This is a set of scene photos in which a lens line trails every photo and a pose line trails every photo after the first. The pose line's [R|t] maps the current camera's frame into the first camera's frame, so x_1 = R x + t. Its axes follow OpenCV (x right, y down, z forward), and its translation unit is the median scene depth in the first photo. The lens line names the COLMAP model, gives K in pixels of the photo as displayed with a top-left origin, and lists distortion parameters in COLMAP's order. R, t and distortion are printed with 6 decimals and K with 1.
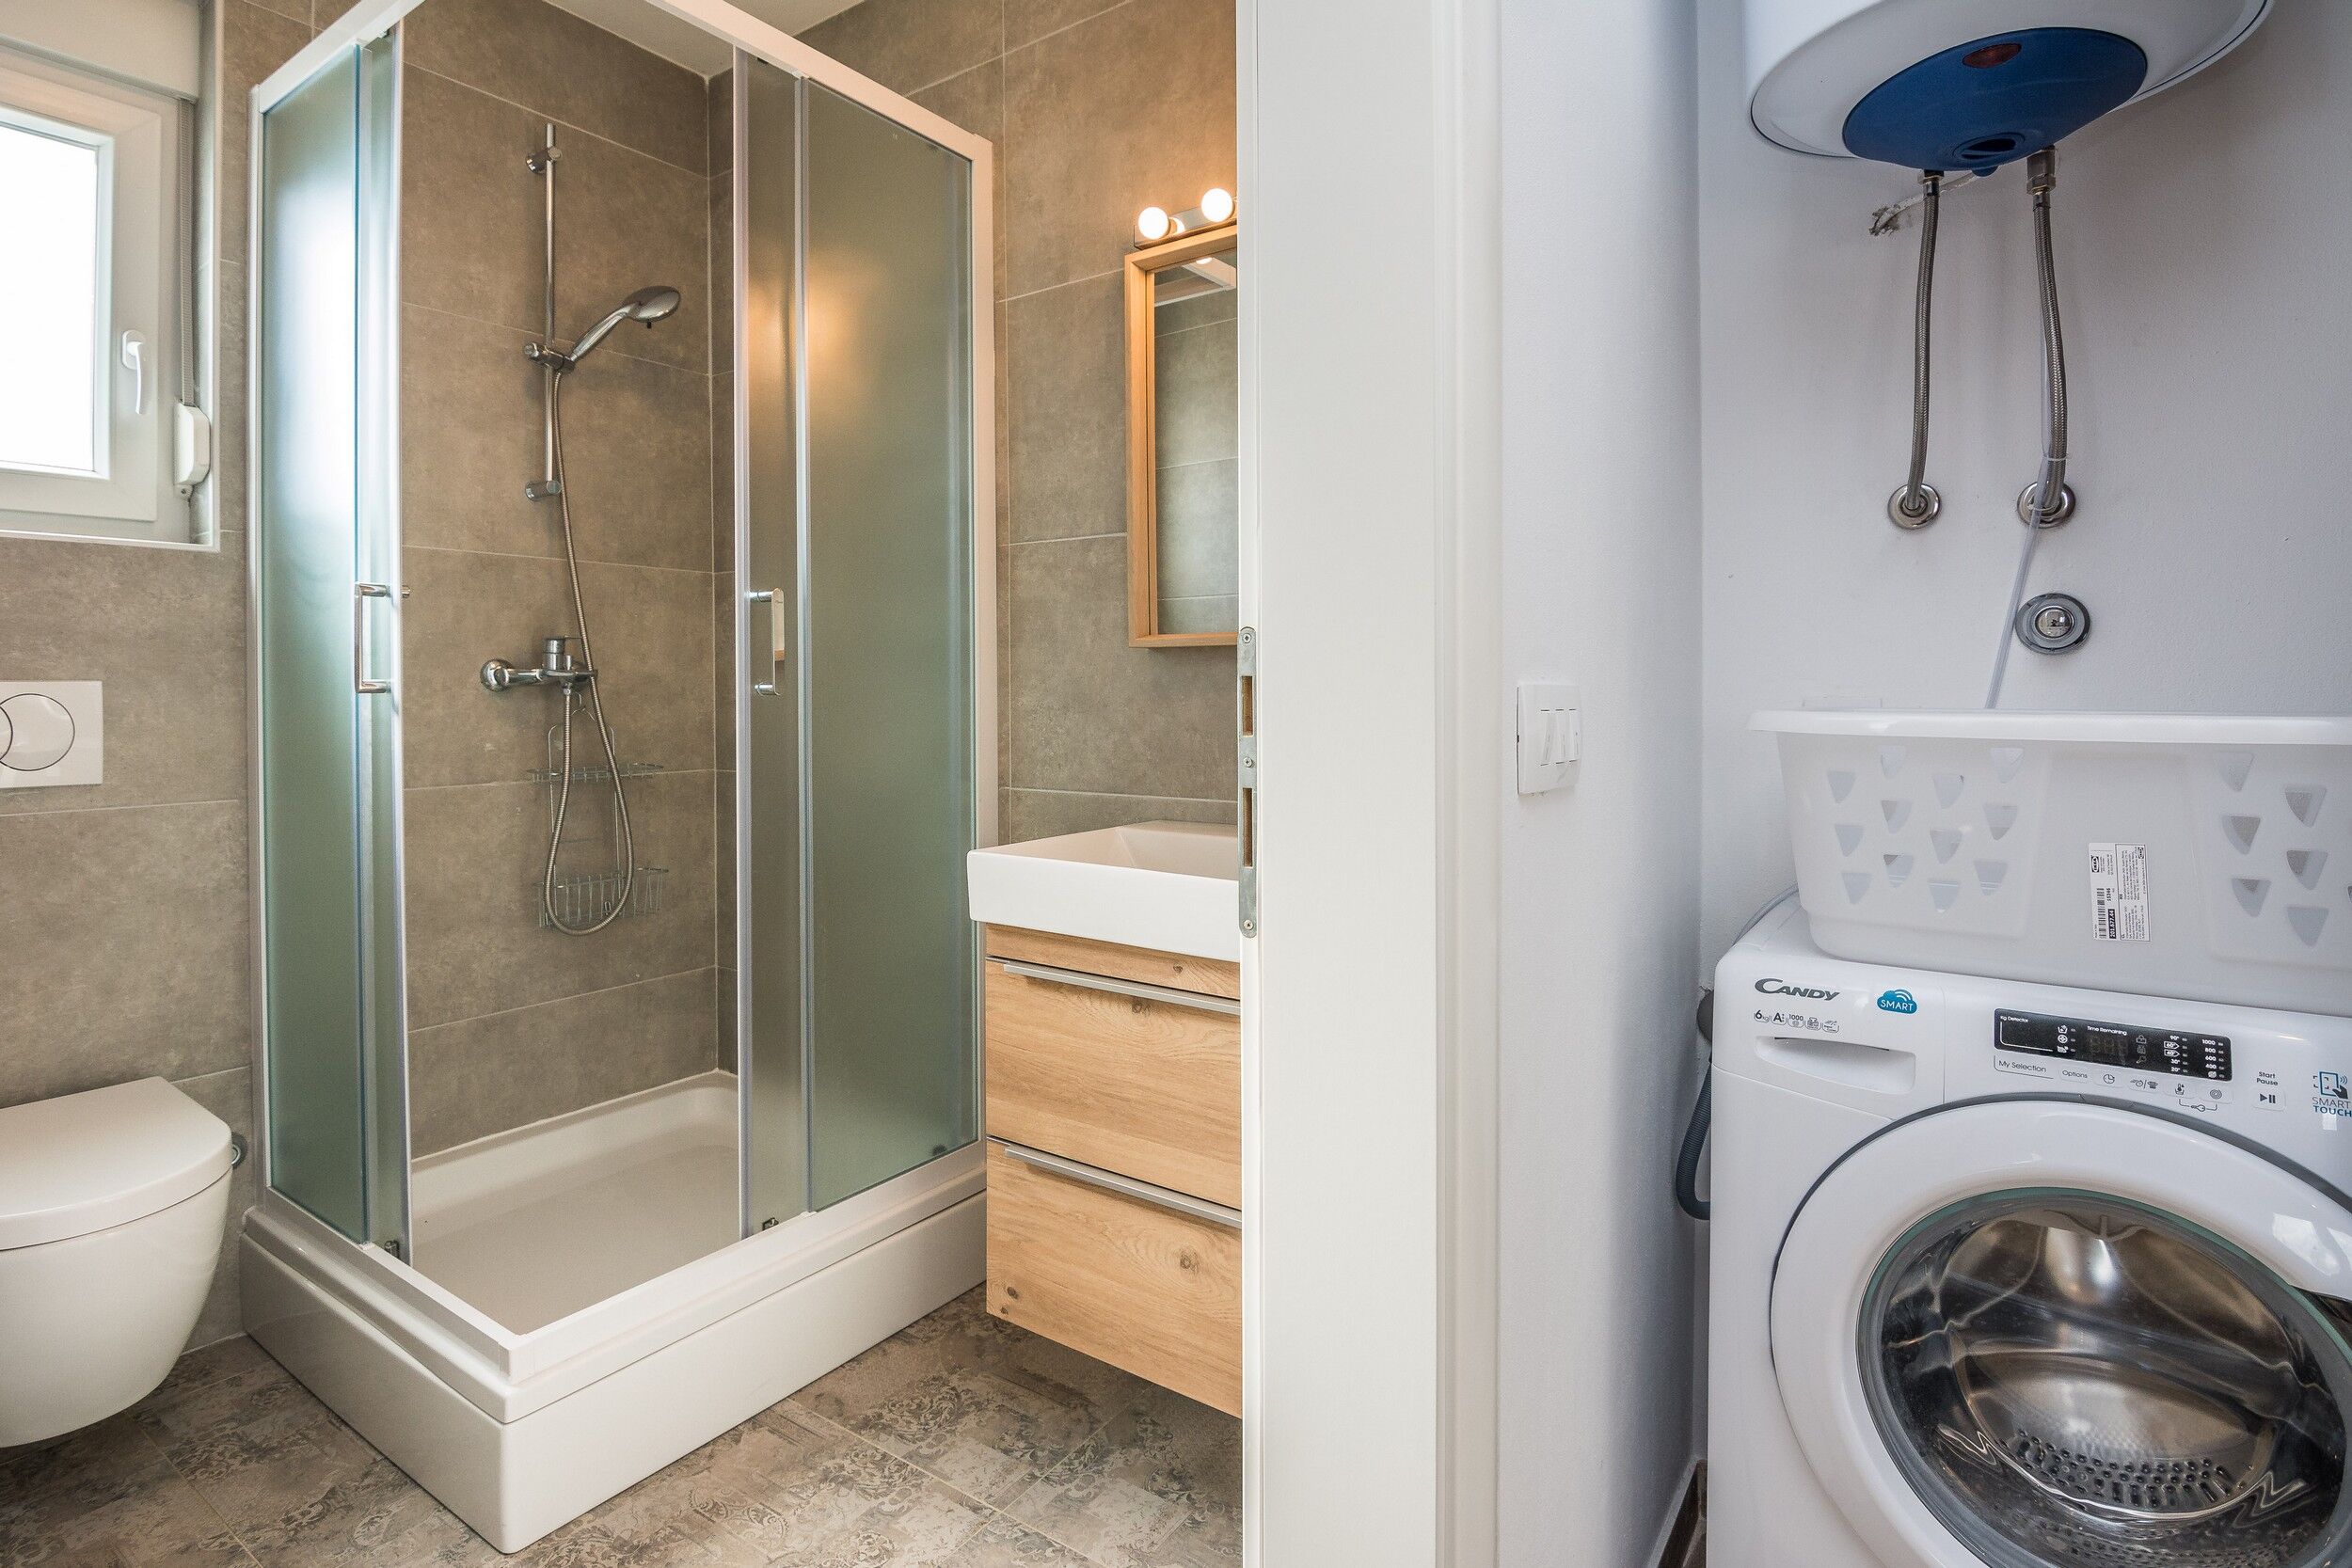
lens RADIAL K [[1238.9, 0, 1200.5], [0, 1238.9, 694.7], [0, 0, 1]] dist [-0.002889, -0.011494]
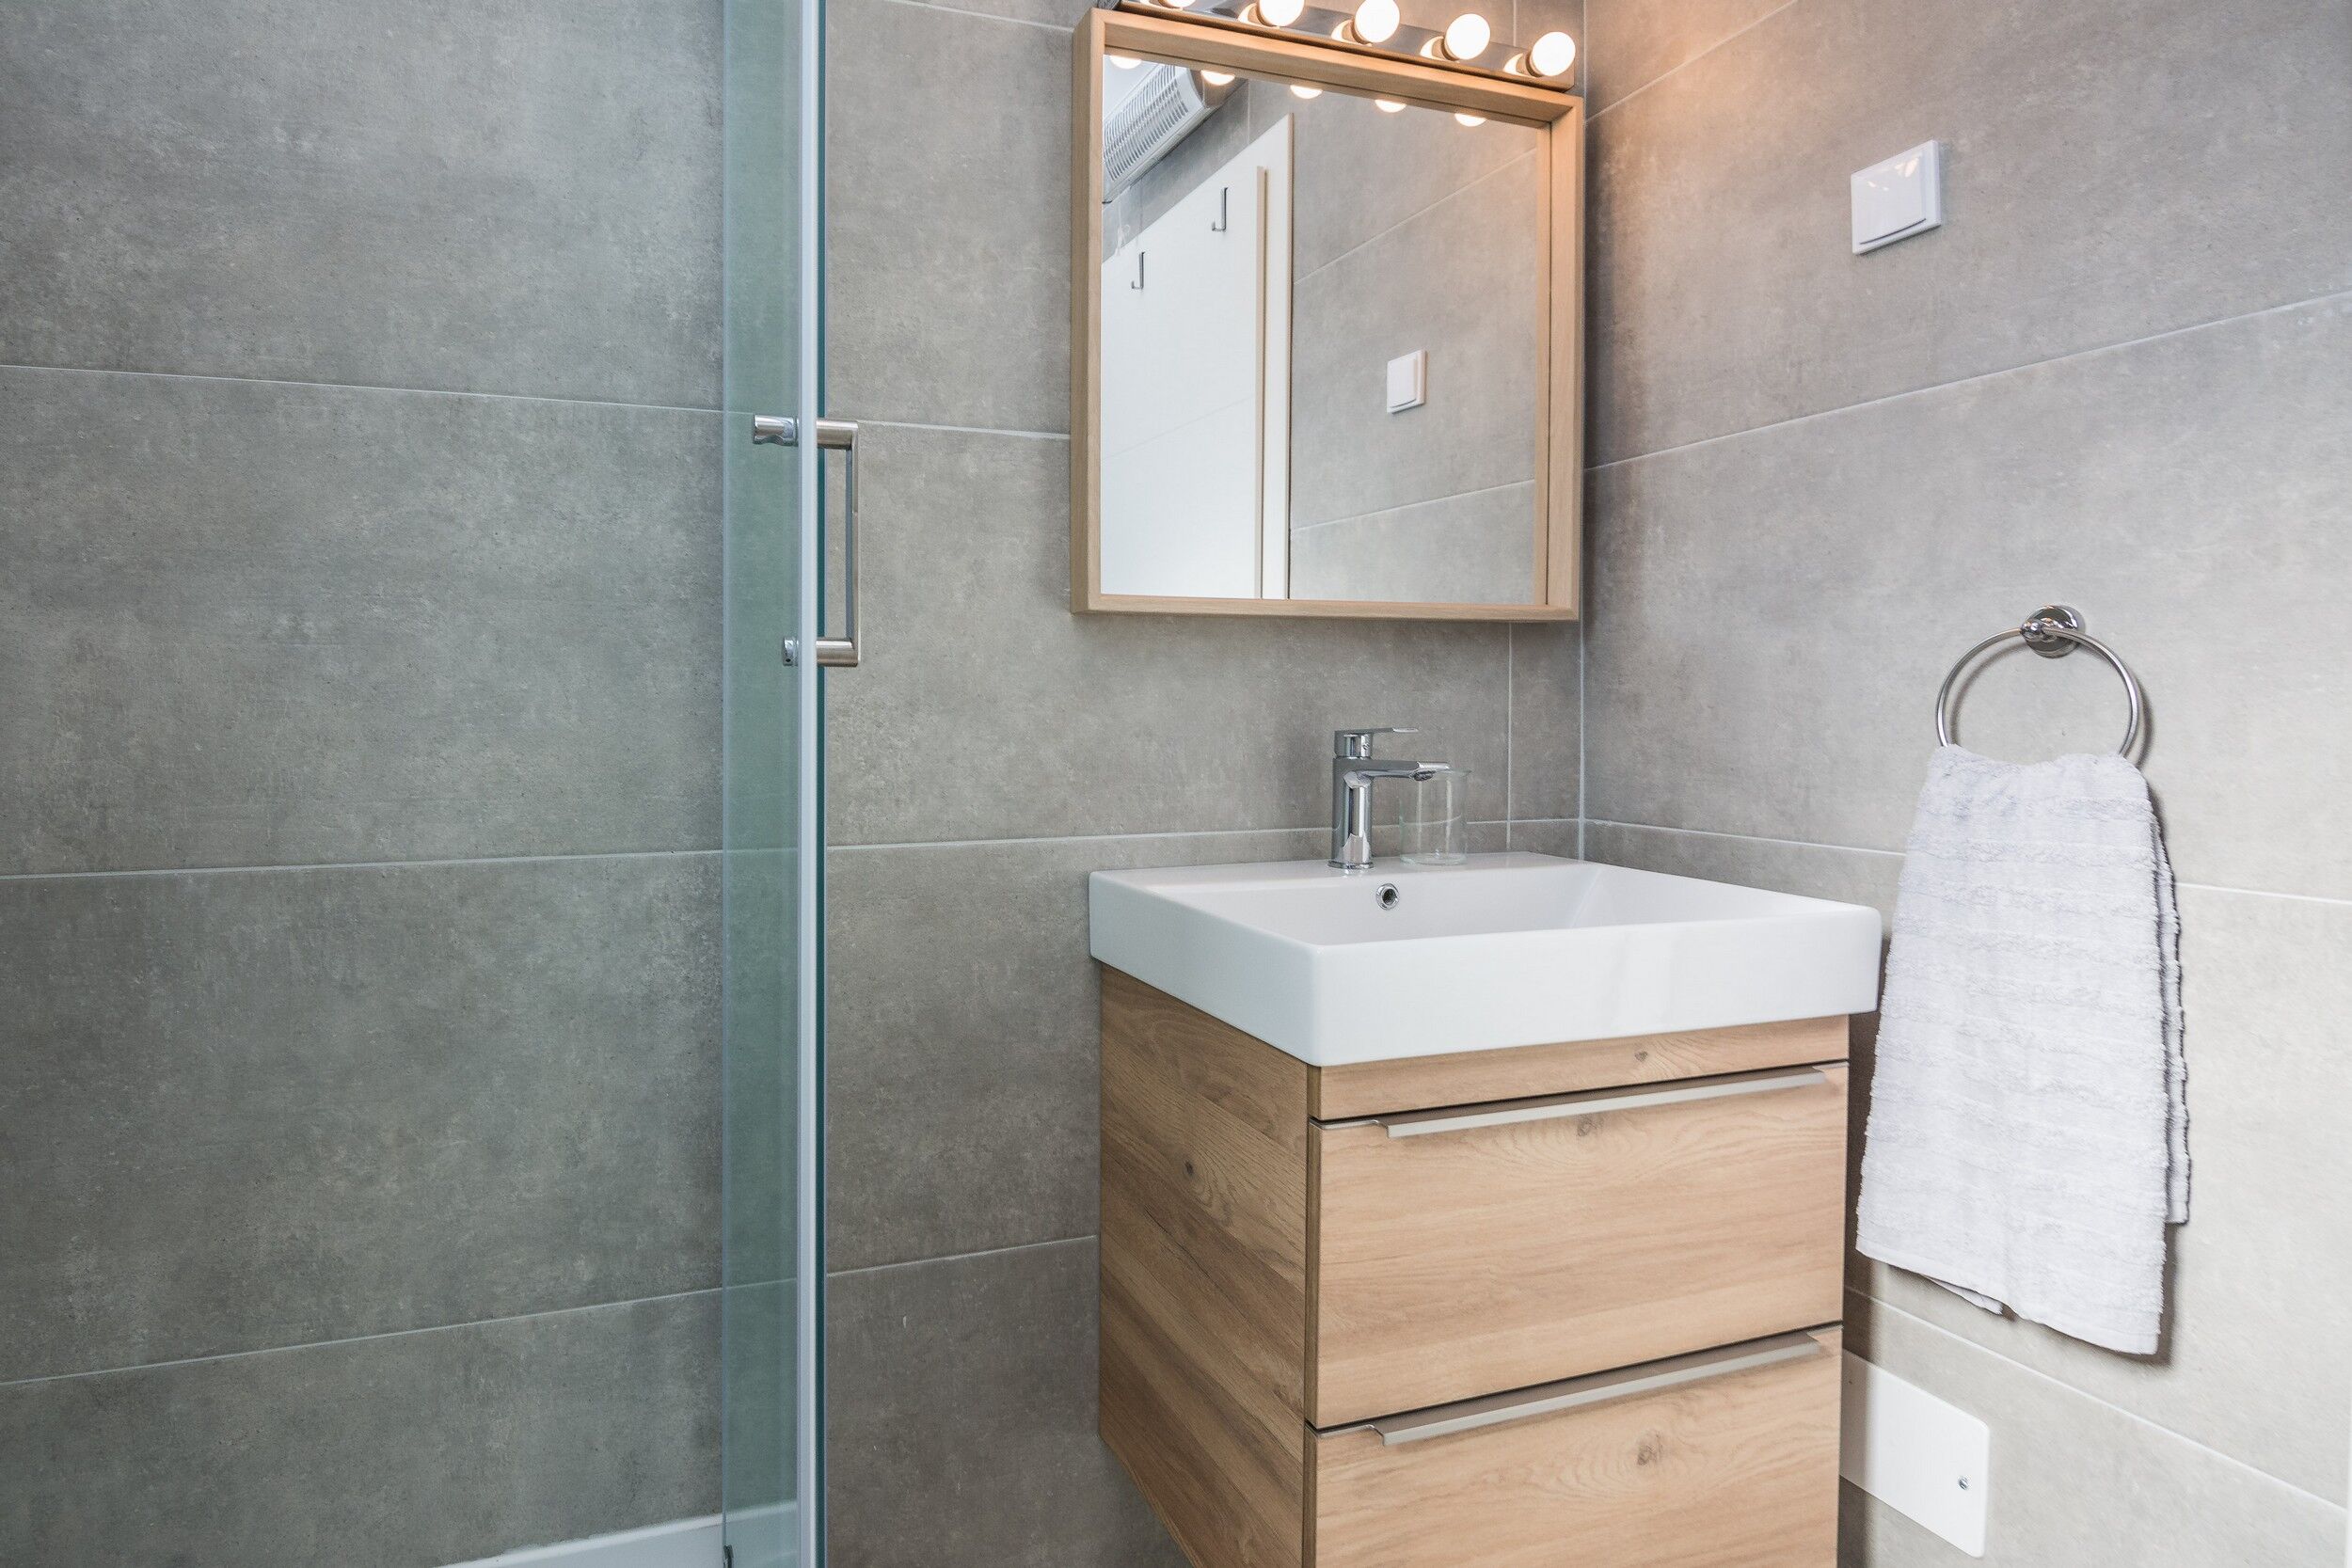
lens RADIAL K [[1238.9, 0, 1200.5], [0, 1238.9, 694.7], [0, 0, 1]] dist [-0.002889, -0.011494]
pose [[0.584709, 0.003486, 0.811236, -0.580806], [0.002743, 0.999977, -0.006274, 0.010932], [-0.811239, 0.005893, 0.584685, 0.603074]]
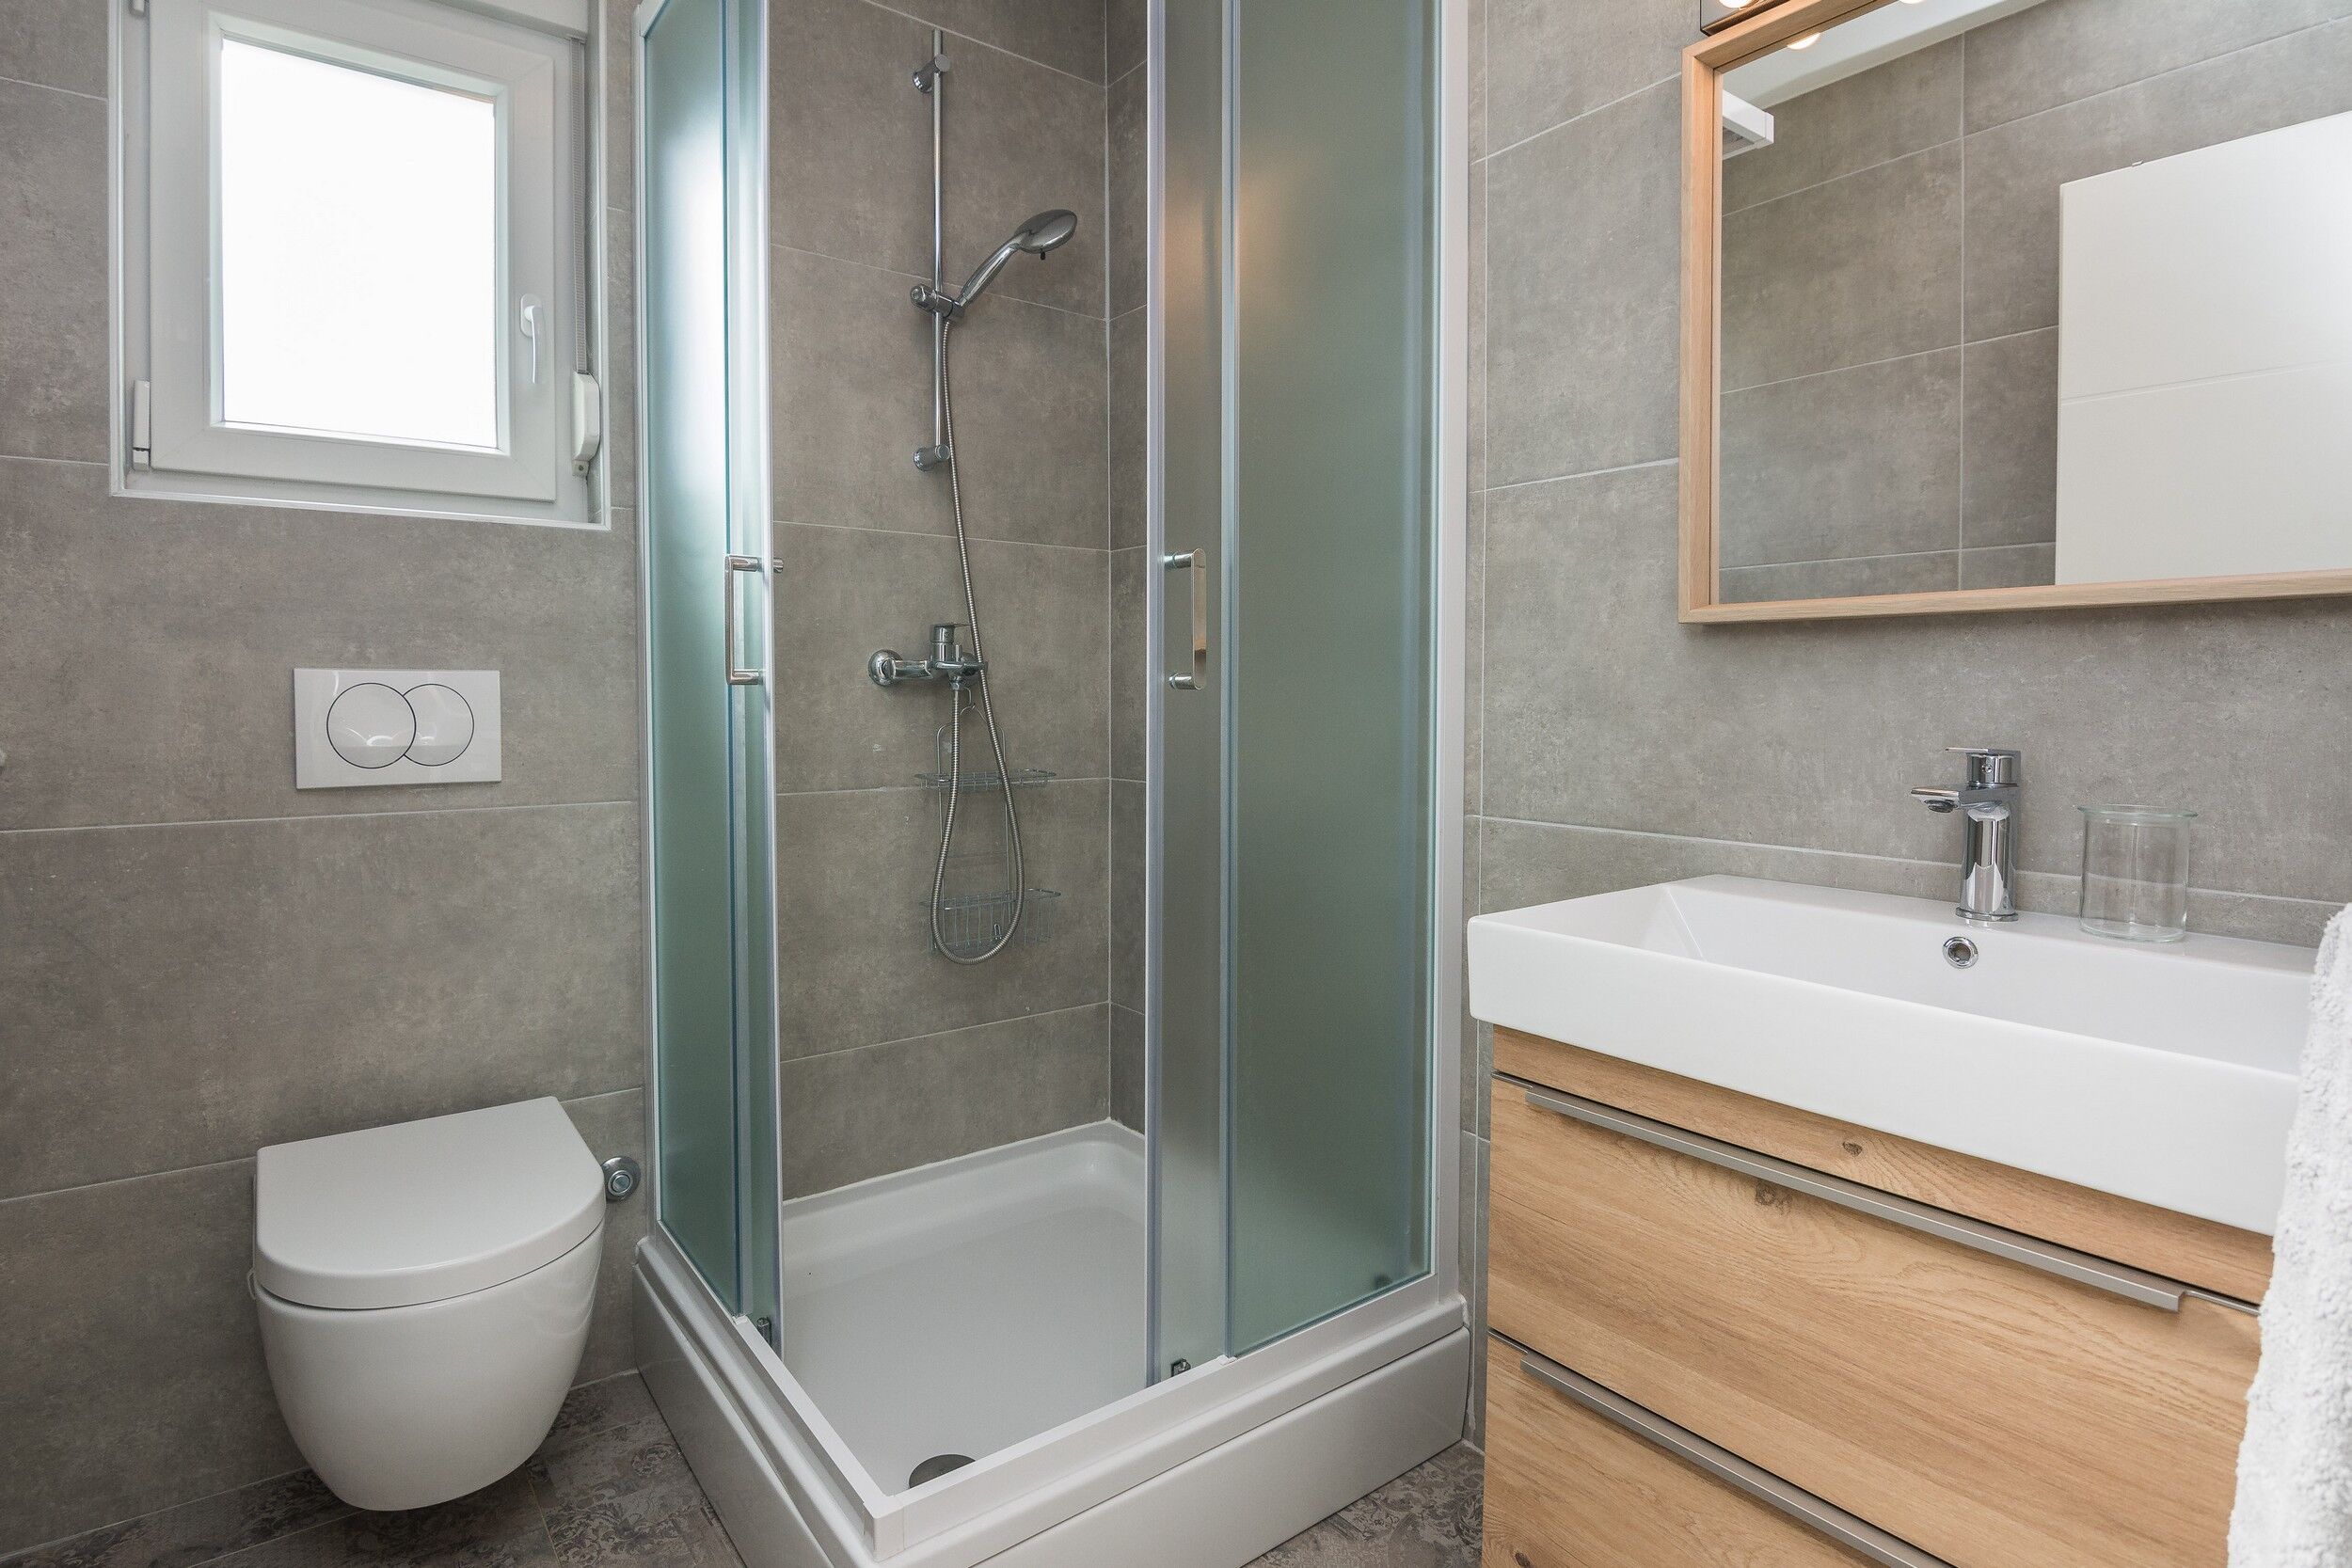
lens RADIAL K [[1264.5, 0, 1096.0], [0, 1264.5, 735.8], [0, 0, 1]] dist [-0.001148, -0.021465]
pose [[0.930764, 0.016914, -0.365230, -0.107142], [-0.005879, 0.999493, 0.031305, 0.004607], [0.365574, -0.026990, 0.930391, 0.236349]]
